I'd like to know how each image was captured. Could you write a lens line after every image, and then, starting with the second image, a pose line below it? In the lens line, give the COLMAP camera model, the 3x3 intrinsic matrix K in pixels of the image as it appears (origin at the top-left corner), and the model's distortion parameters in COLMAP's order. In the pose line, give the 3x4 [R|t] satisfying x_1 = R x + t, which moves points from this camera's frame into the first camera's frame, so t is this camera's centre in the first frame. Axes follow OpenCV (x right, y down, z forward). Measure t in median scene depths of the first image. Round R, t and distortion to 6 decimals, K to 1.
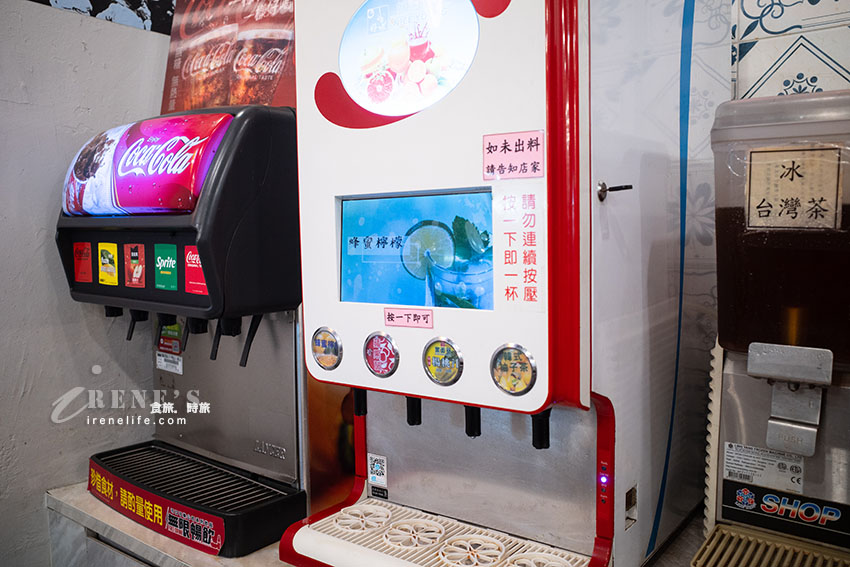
lens RADIAL K [[677.5, 0, 424.4], [0, 677.5, 282.1], [0, 0, 1]] dist [-0.024044, 0.022883]
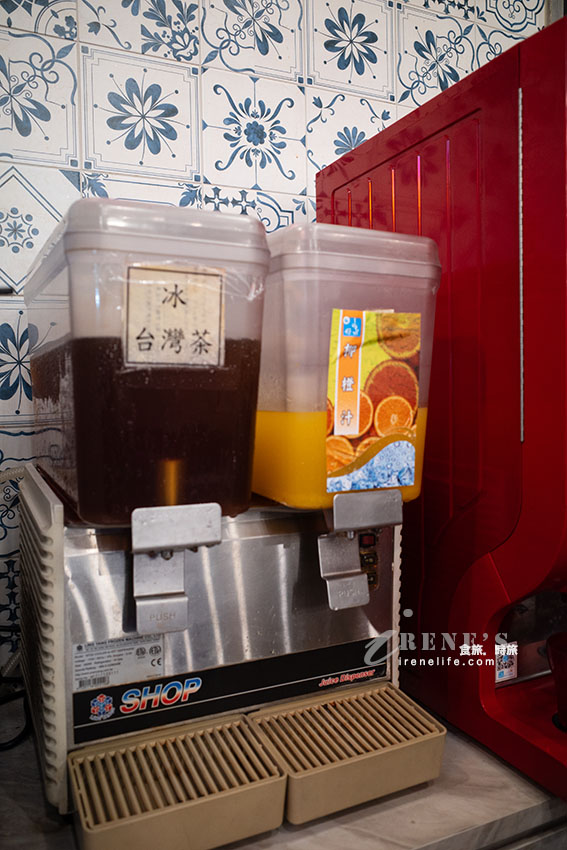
lens RADIAL K [[677.5, 0, 284.3], [0, 677.5, 424.7], [0, 0, 1]] dist [-0.024044, 0.022883]
pose [[0.466210, -0.043126, 0.883622, -0.134383], [0.078965, 0.996853, 0.006990, -0.001114], [-0.881143, 0.066516, 0.468149, 0.483893]]
